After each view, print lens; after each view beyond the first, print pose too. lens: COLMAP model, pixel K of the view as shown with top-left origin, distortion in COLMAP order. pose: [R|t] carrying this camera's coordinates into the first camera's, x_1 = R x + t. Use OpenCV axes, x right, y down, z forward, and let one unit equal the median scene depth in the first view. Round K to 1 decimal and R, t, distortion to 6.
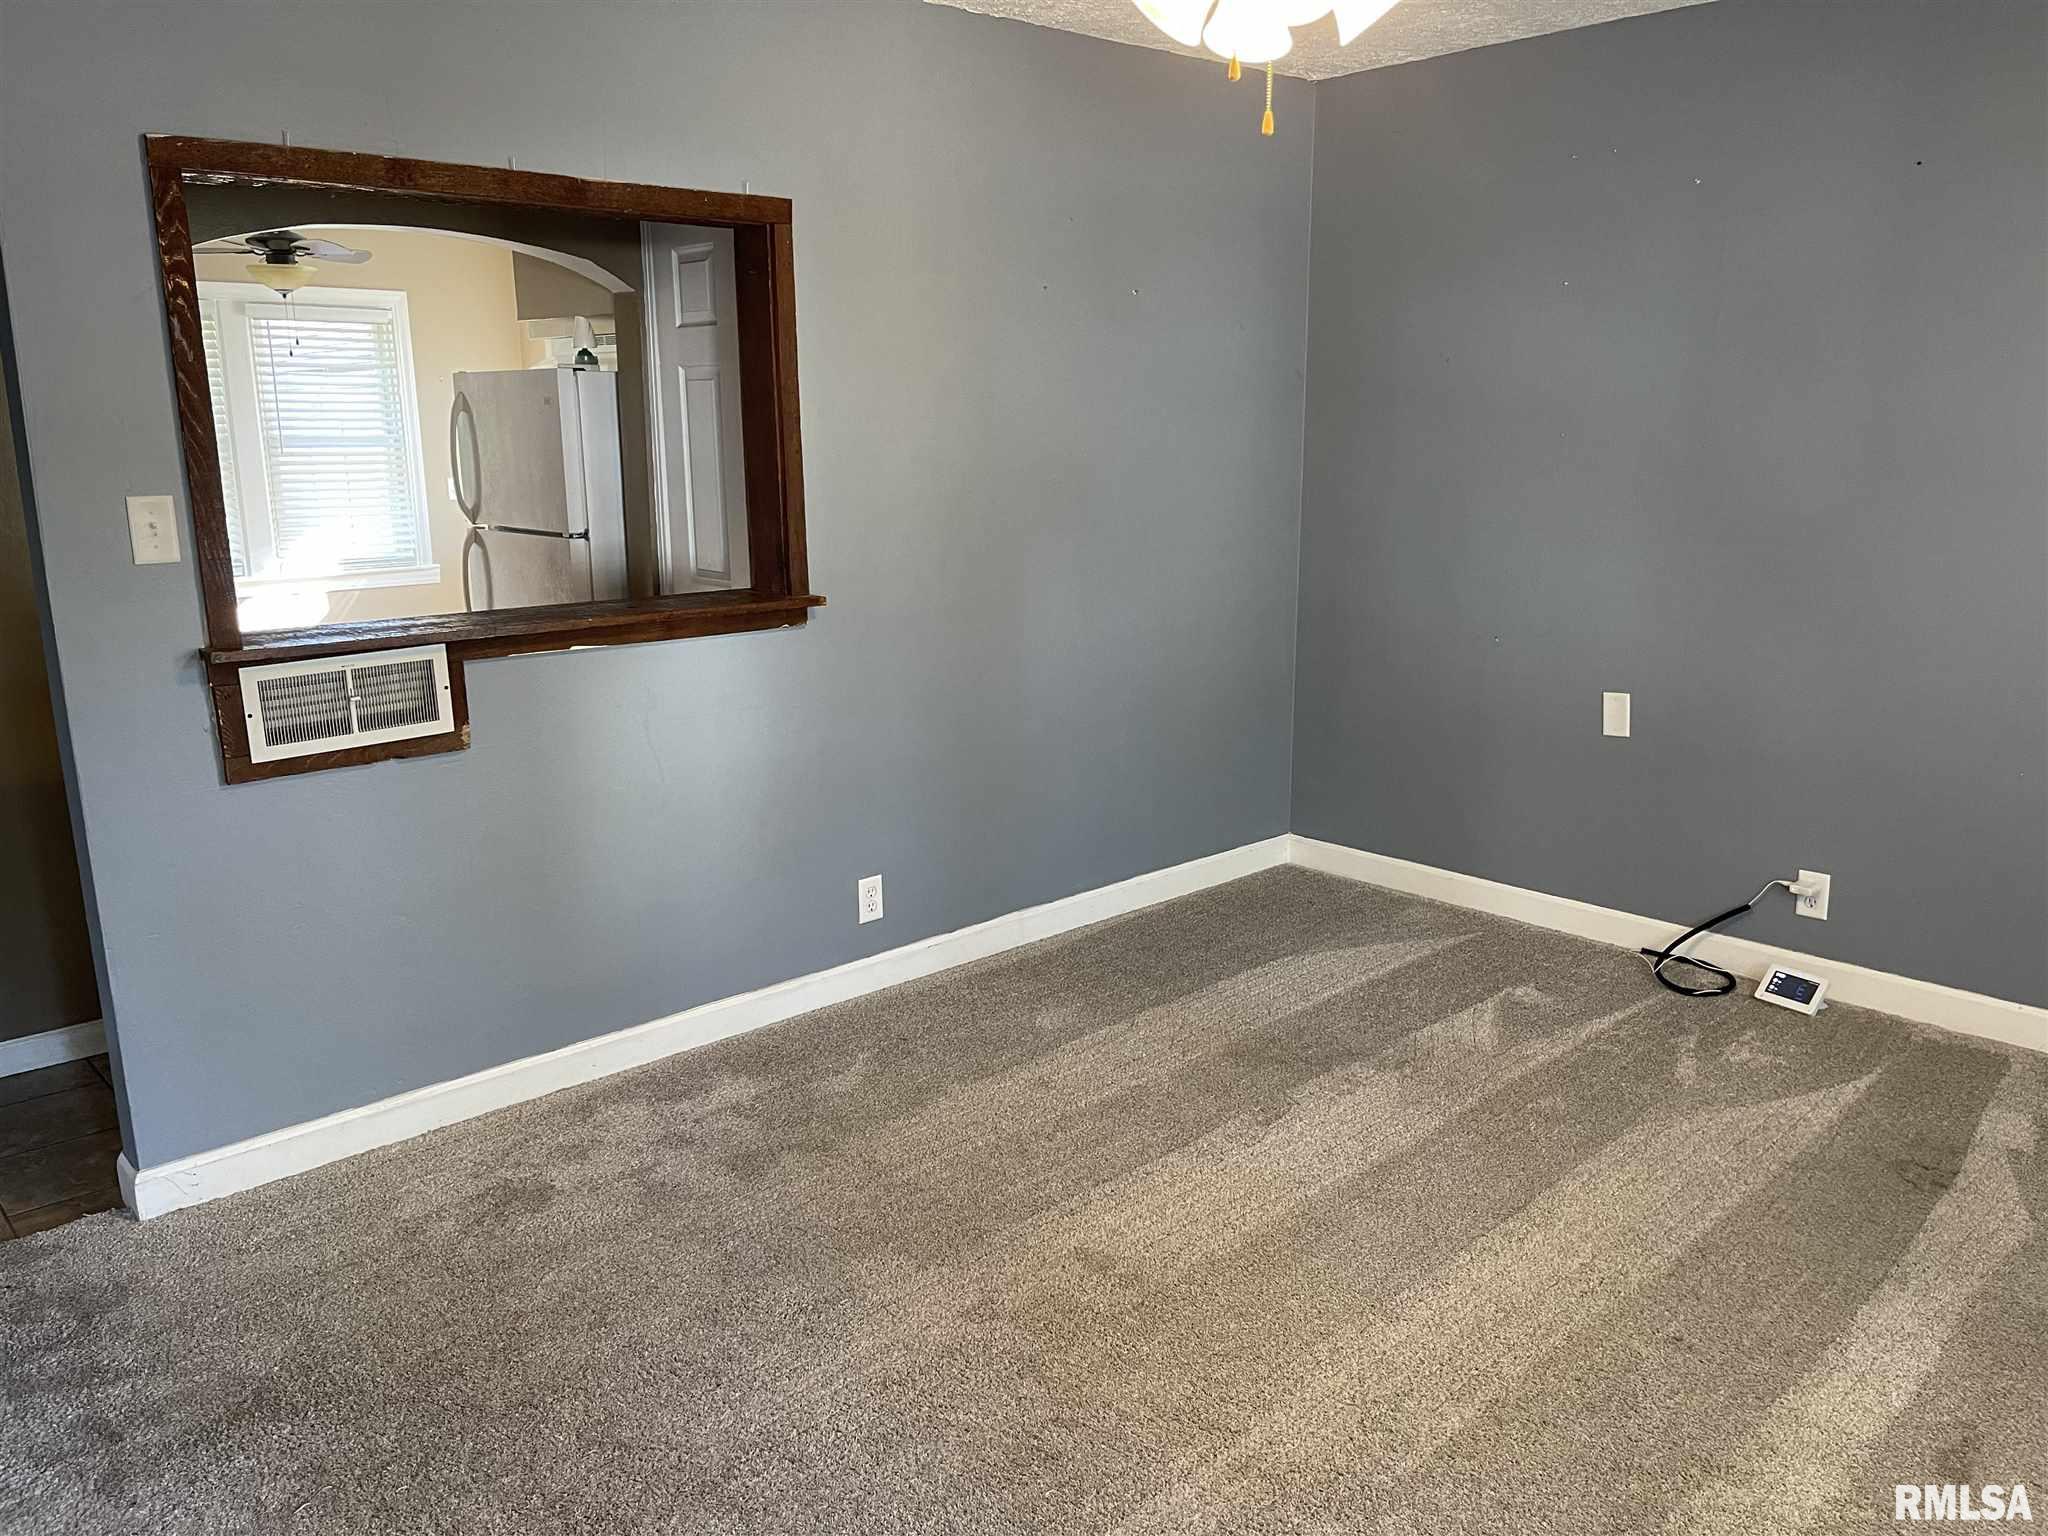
lens RADIAL K [[1558.9, 0, 1022.5], [0, 1558.9, 771.7], [0, 0, 1]] dist [0.032276, -0.012839]
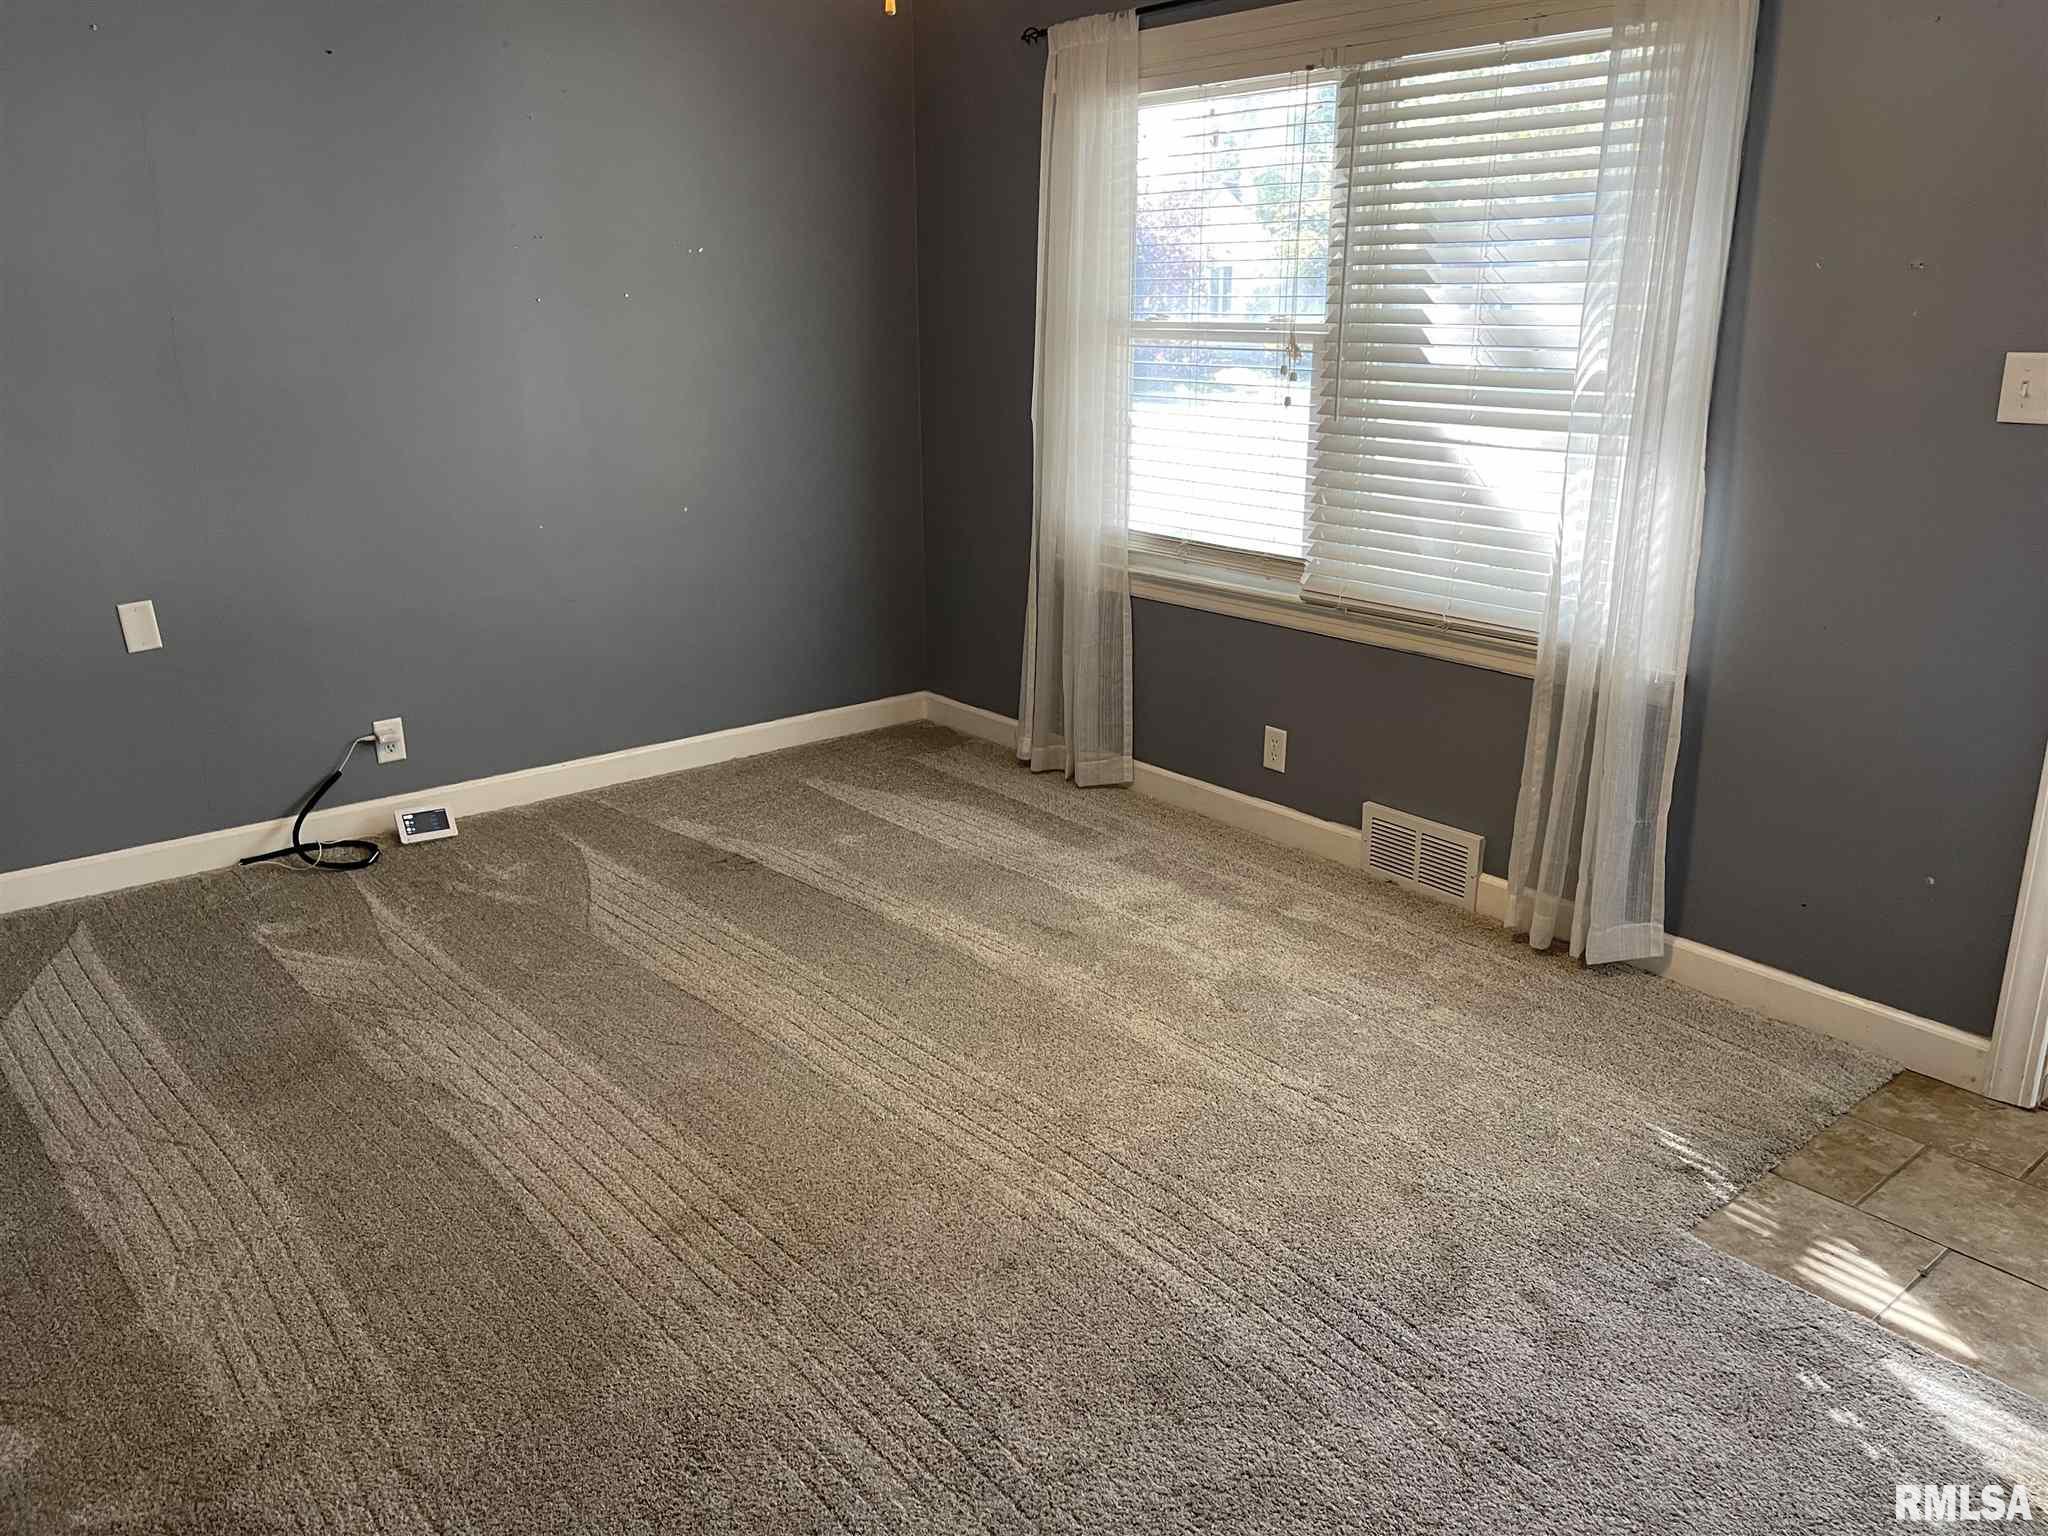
lens RADIAL K [[1558.9, 0, 1023.2], [0, 1558.9, 763.7], [0, 0, 1]] dist [0.032276, -0.012839]
pose [[0.011665, -0.272819, 0.961995, -0.561173], [0.214814, 0.940281, 0.264057, -0.102727], [-0.976585, 0.203570, 0.069574, 0.516615]]
